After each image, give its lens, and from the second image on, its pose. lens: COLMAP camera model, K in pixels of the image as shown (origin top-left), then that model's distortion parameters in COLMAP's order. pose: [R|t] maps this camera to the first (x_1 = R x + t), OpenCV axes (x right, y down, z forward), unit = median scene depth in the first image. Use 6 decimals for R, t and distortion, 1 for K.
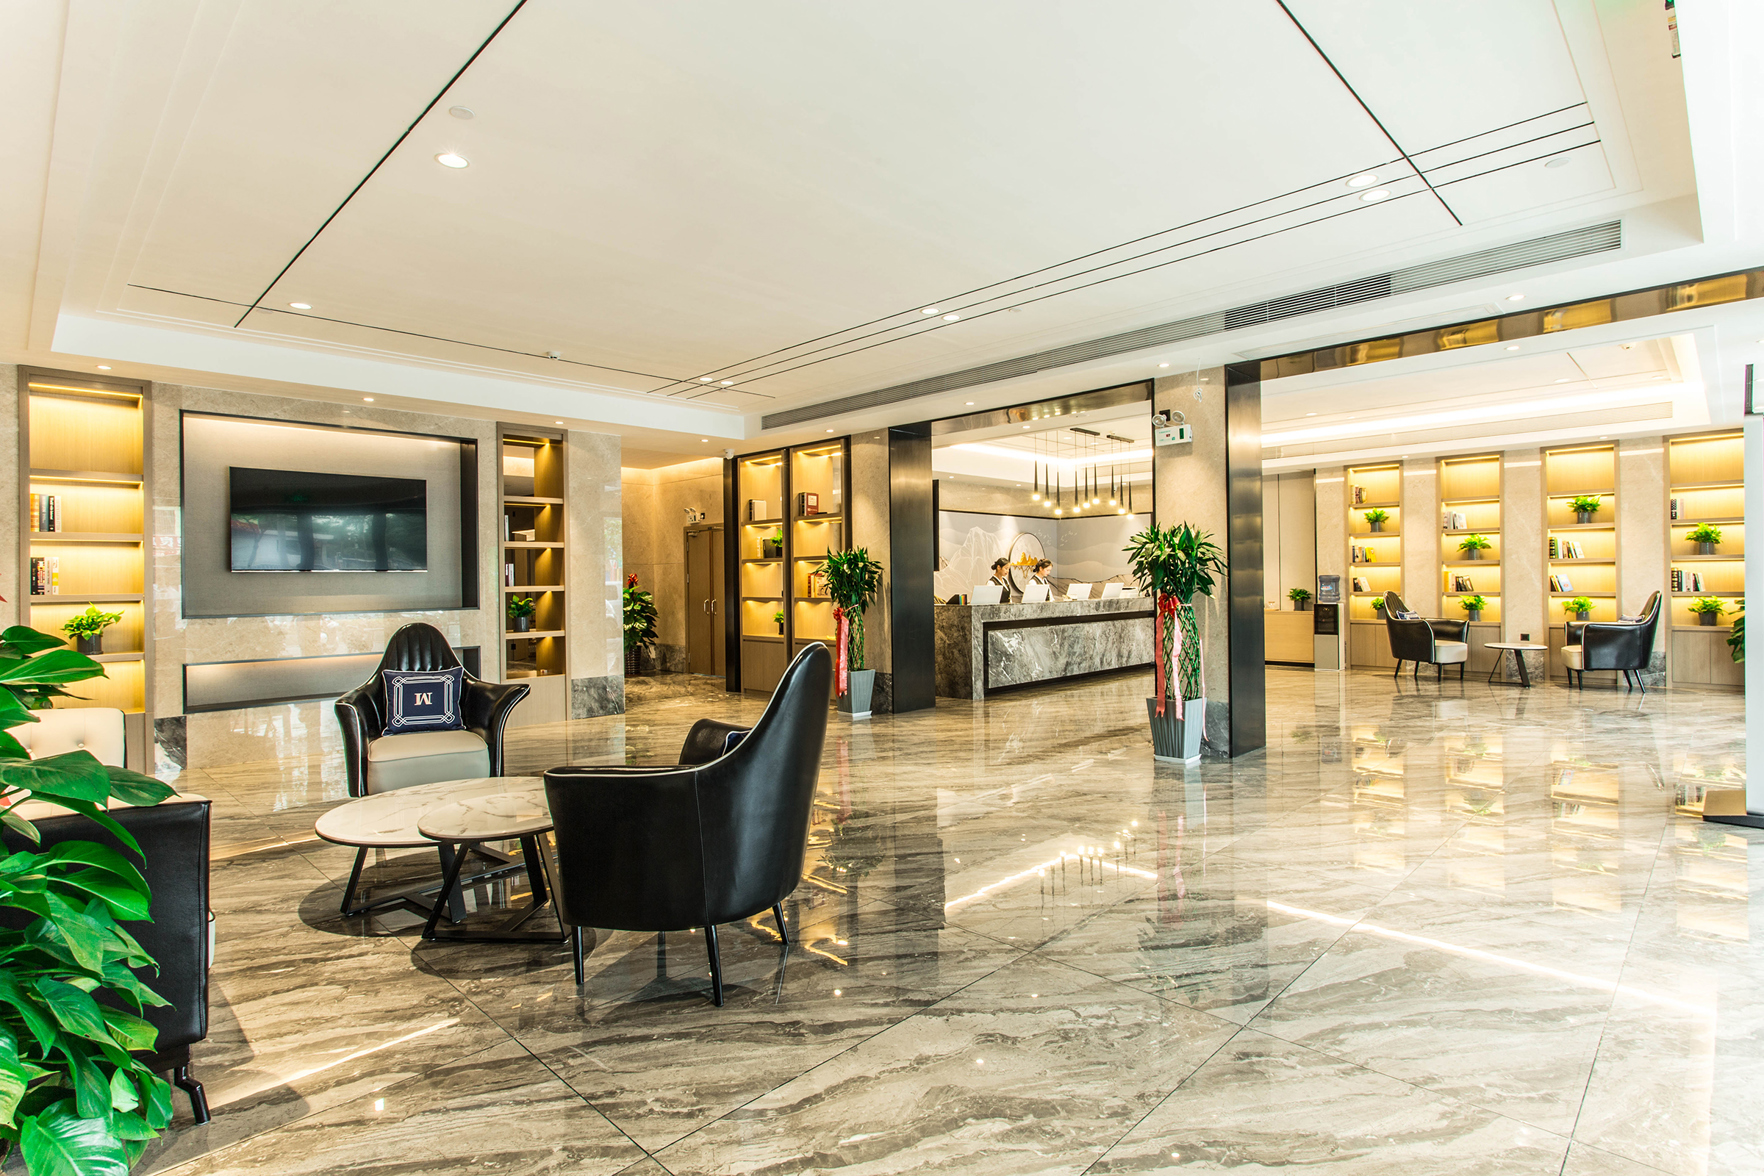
lens RADIAL K [[873.3, 0, 881.5], [0, 873.3, 582.6], [0, 0, 1]] dist [-0.004157, 0.001036]
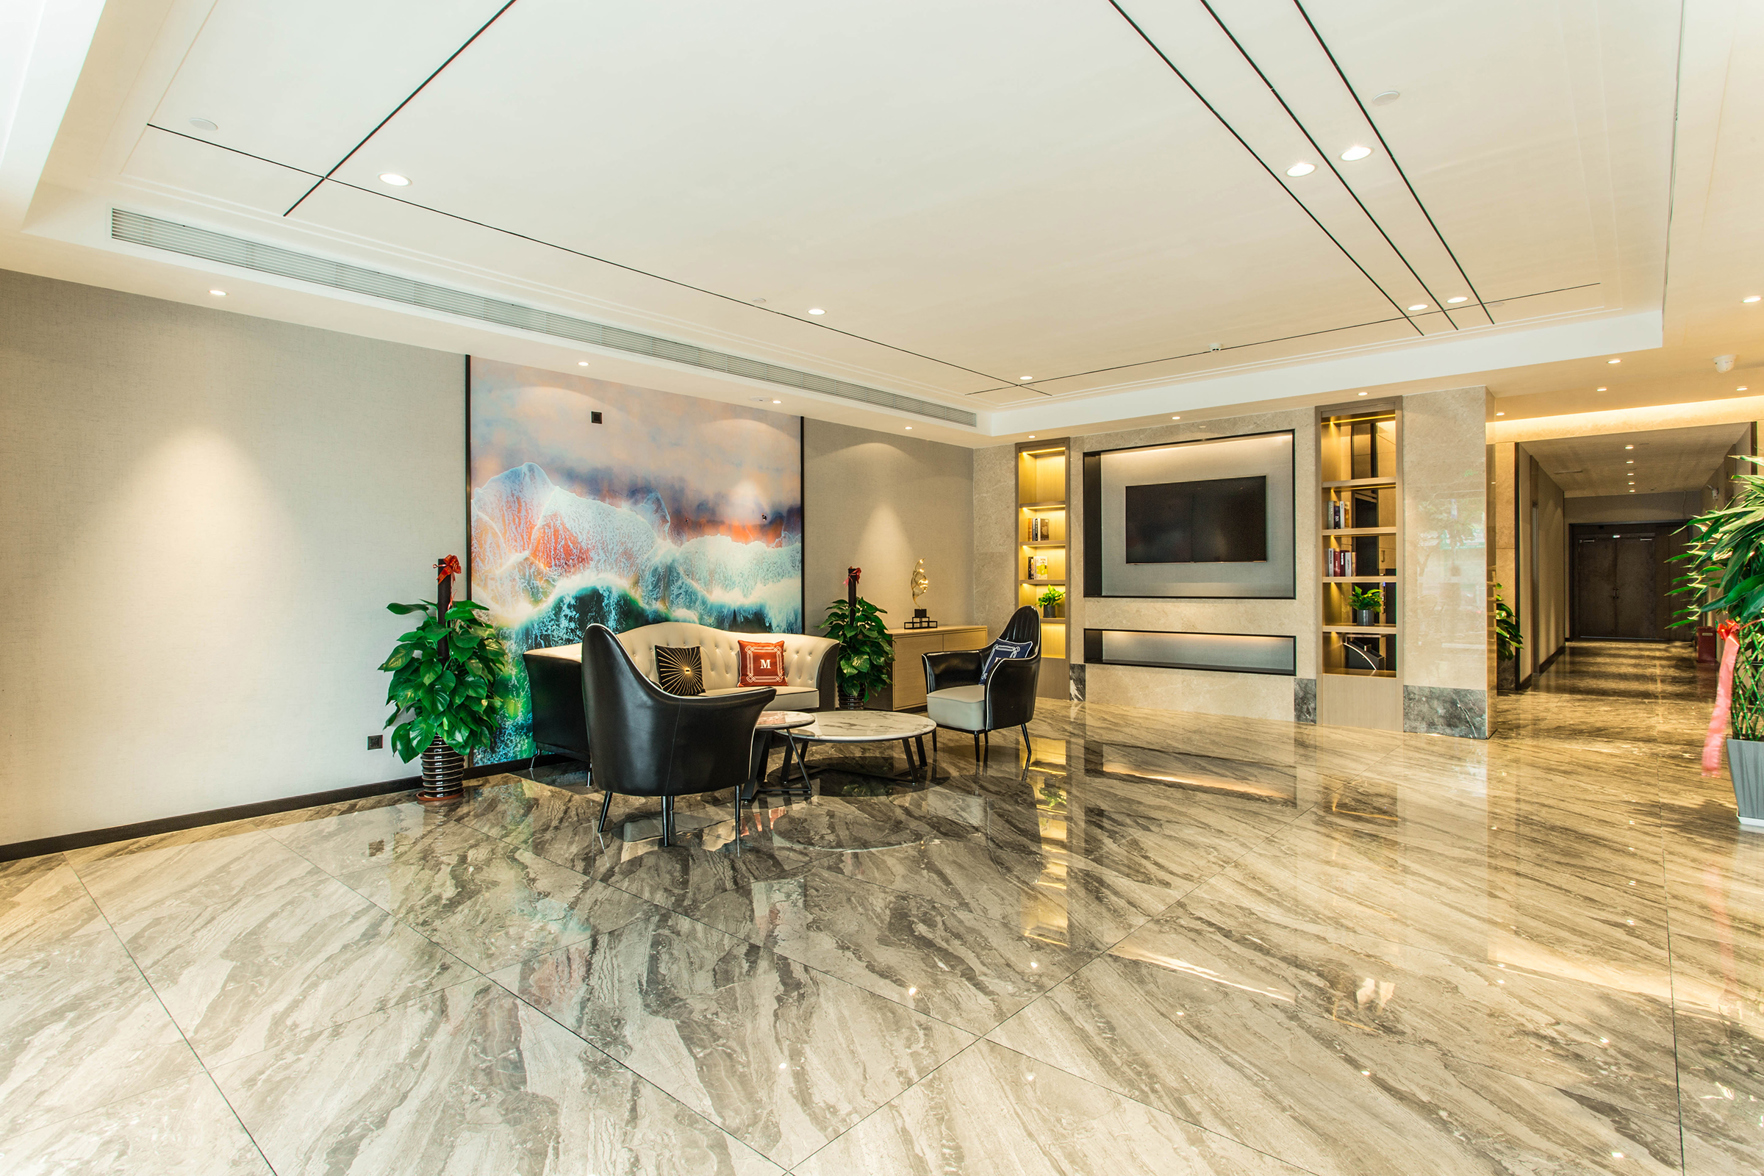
lens RADIAL K [[873.3, 0, 881.5], [0, 873.3, 582.6], [0, 0, 1]] dist [-0.004157, 0.001036]
pose [[0.060209, 0.017222, -0.998037, 0.407118], [0.005740, 0.999829, 0.017599, -0.007090], [0.998169, -0.006789, 0.060100, 0.373477]]
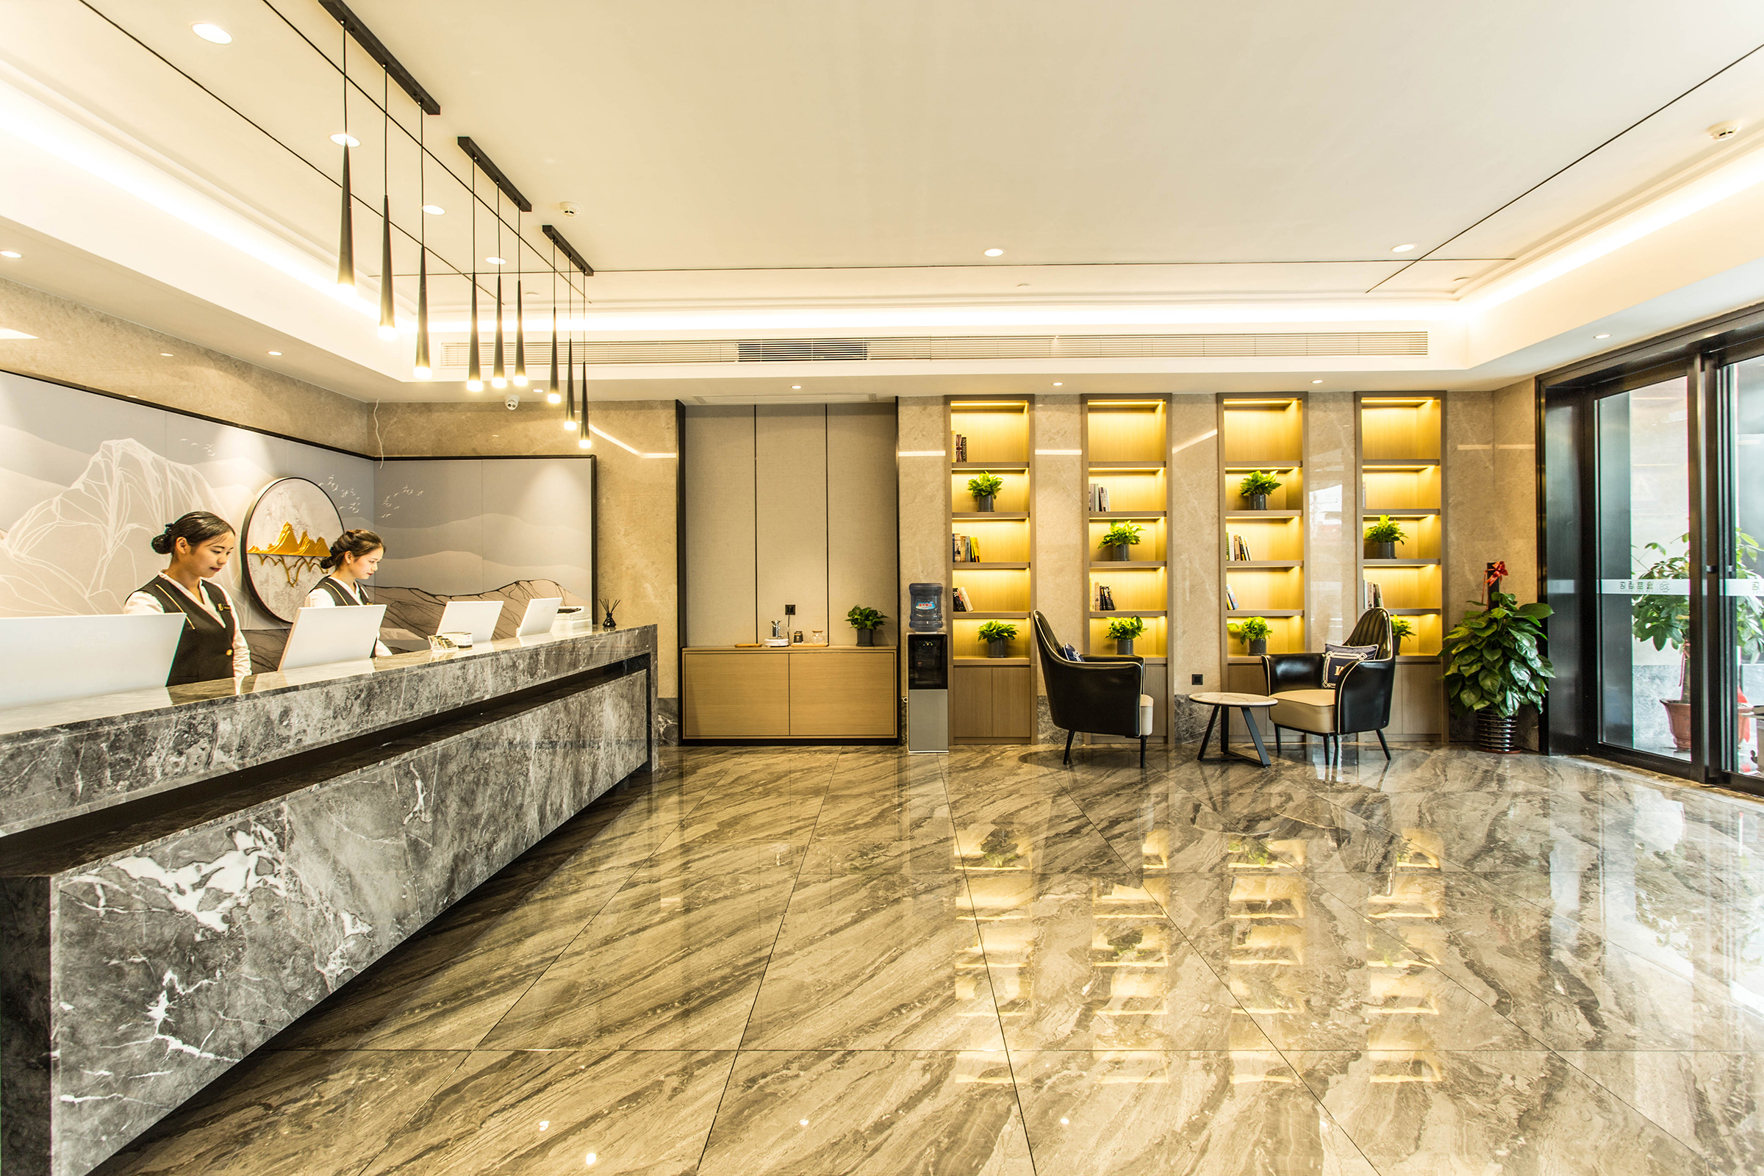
lens RADIAL K [[873.3, 0, 881.5], [0, 873.3, 582.6], [0, 0, 1]] dist [-0.004157, 0.001036]
pose [[0.724610, 0.009105, 0.689099, 0.120384], [-0.000039, 0.999913, -0.013170, -0.001865], [-0.689159, 0.009516, 0.724547, 0.743397]]
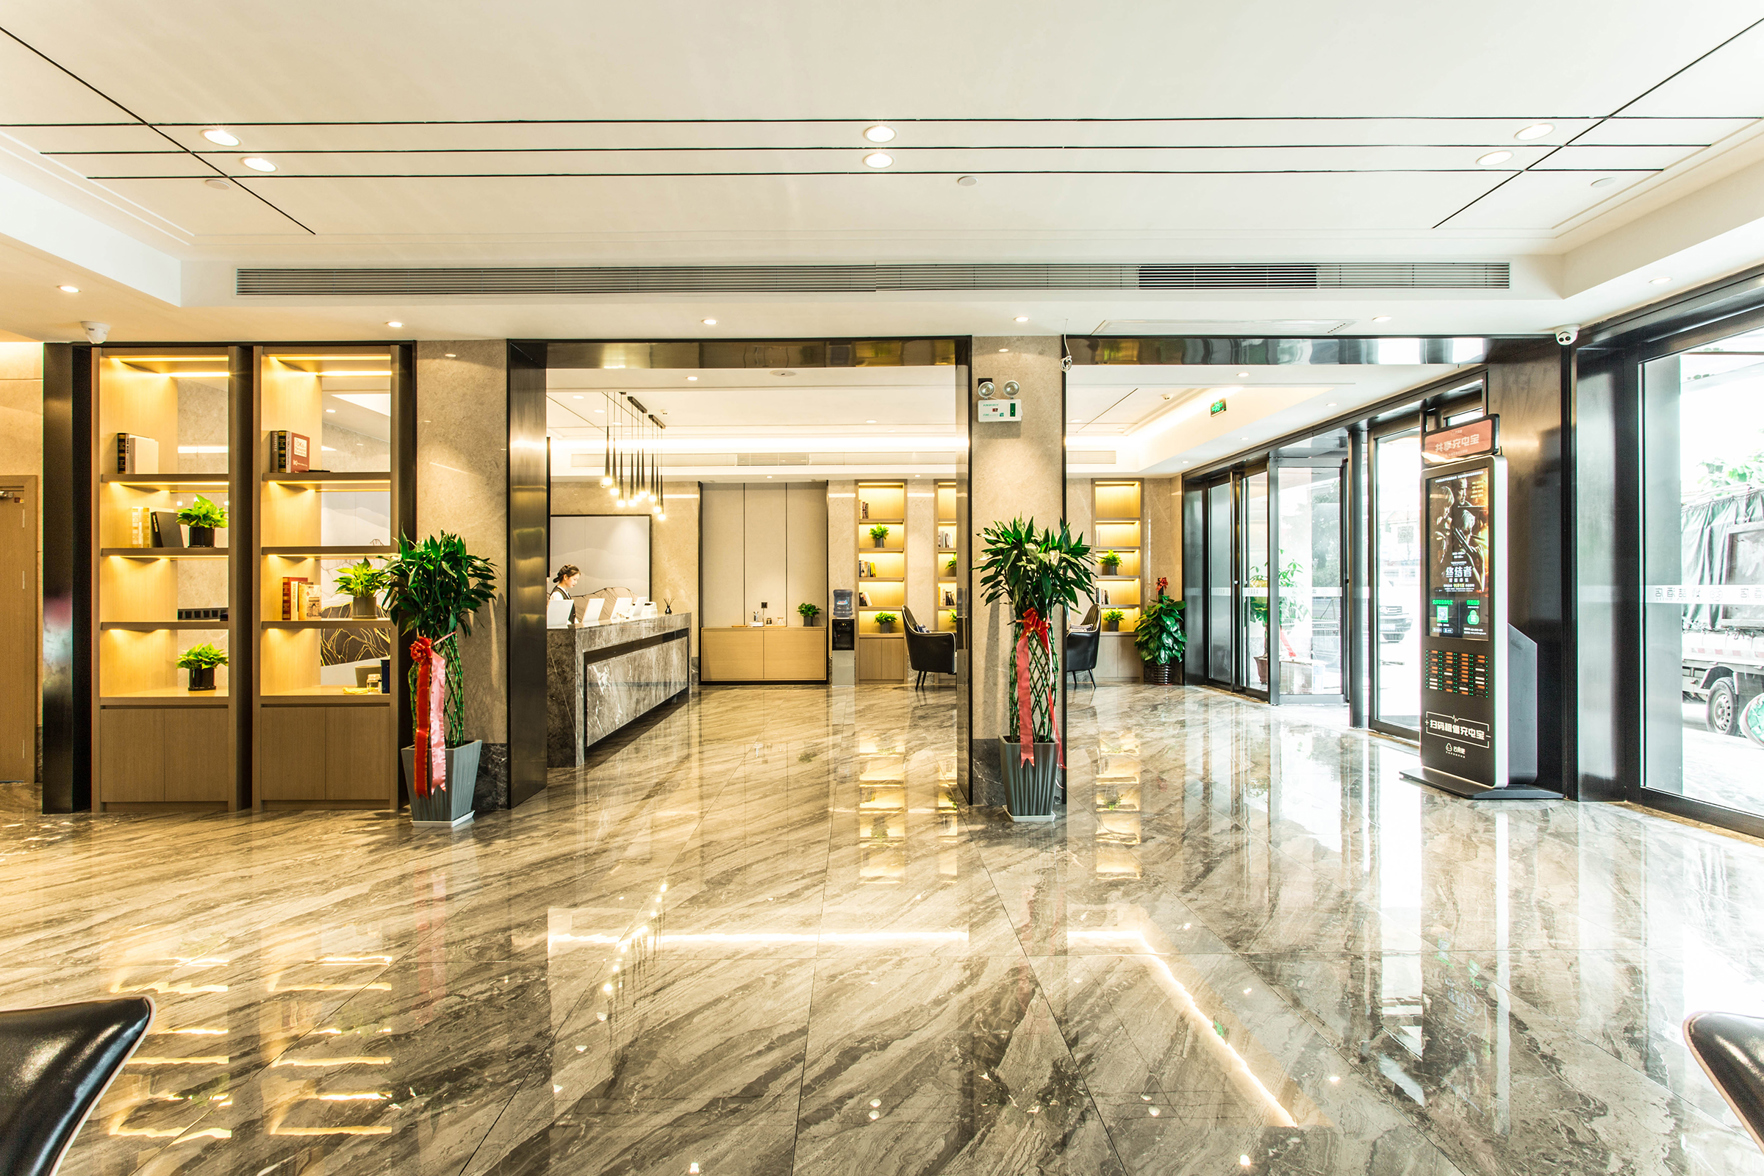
lens RADIAL K [[883.8, 0, 861.5], [0, 883.8, 595.1], [0, 0, 1]] dist [-0.010218, -0.000025]
pose [[0.708729, 0.003745, 0.705471, -0.217080], [-0.000742, 0.999989, -0.004563, 0.002829], [-0.705480, 0.002710, 0.708725, 0.340084]]
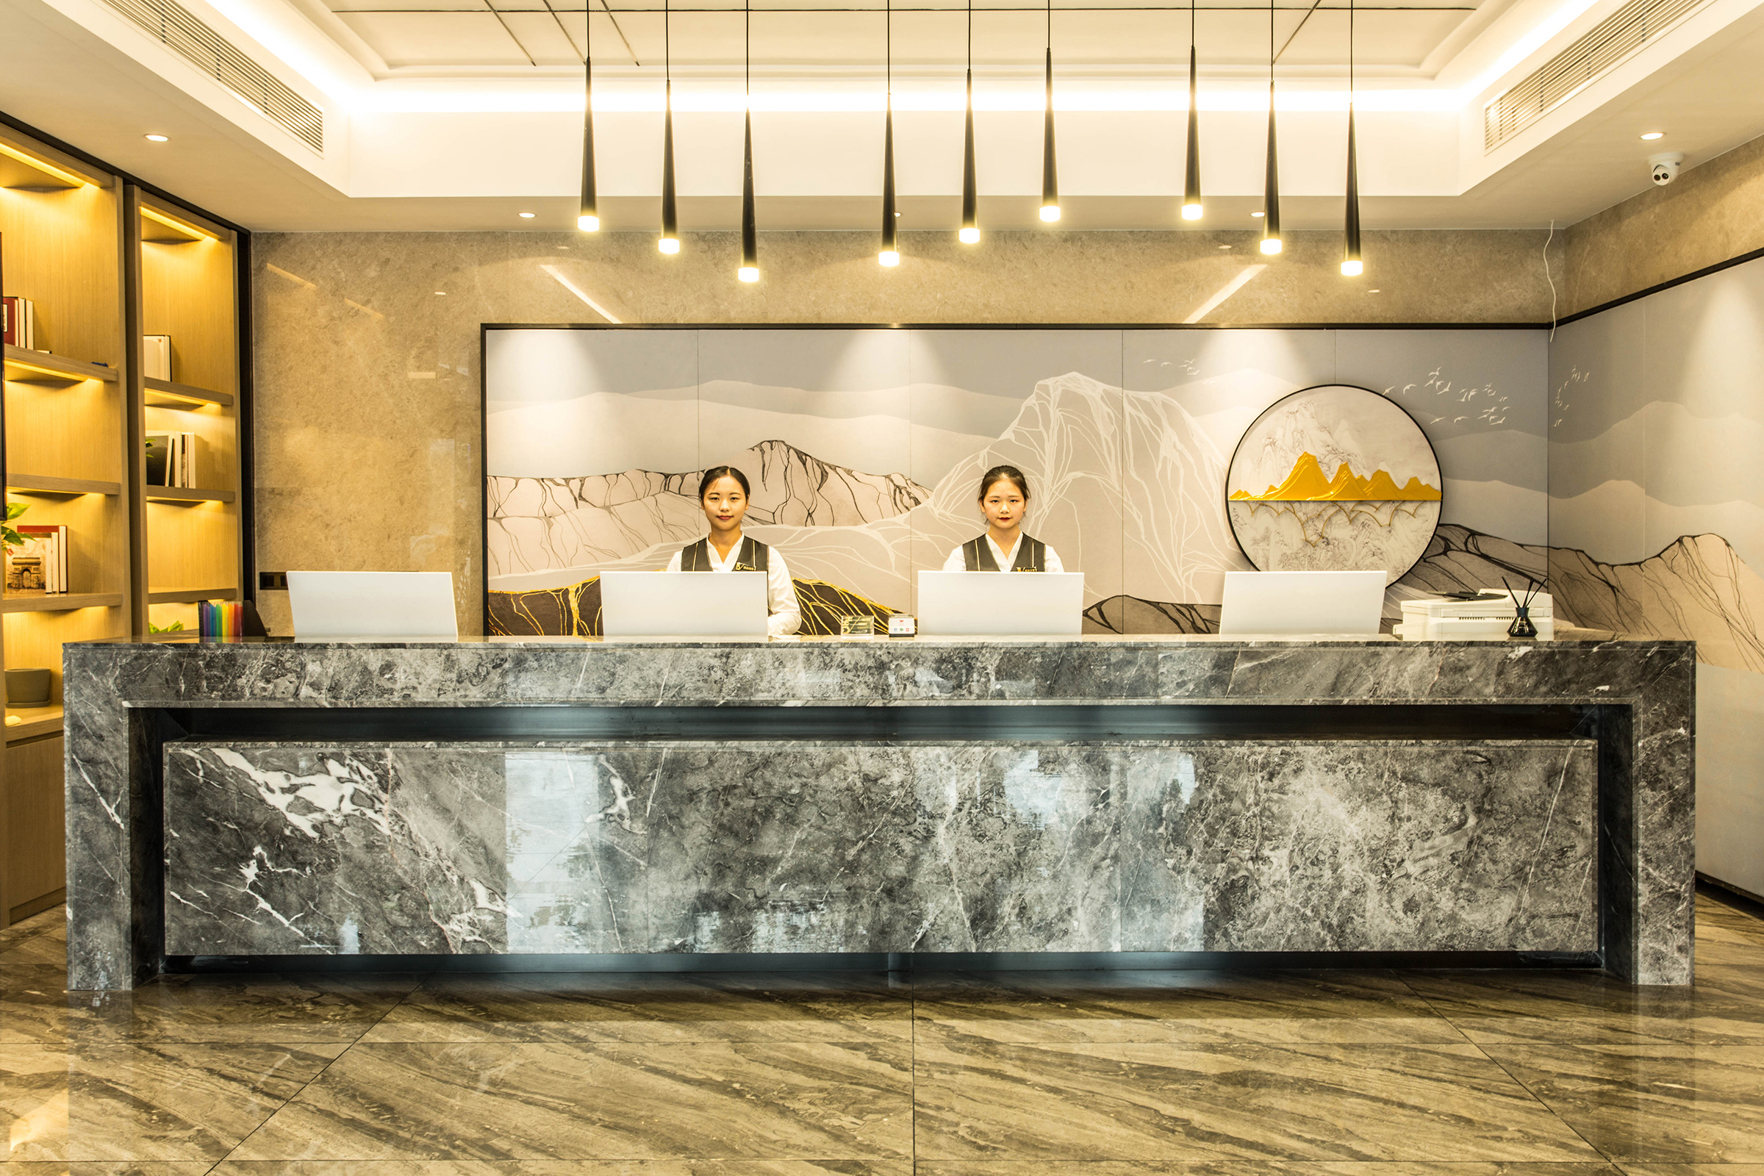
lens RADIAL K [[1447.8, 0, 888.7], [0, 1447.8, 582.8], [0, 0, 1]] dist [0.003775, 0.003527]
pose [[0.696800, 0.028489, -0.716699, 0.587241], [-0.008966, 0.999479, 0.031012, -0.009021], [0.717209, -0.015183, 0.696693, 0.838639]]
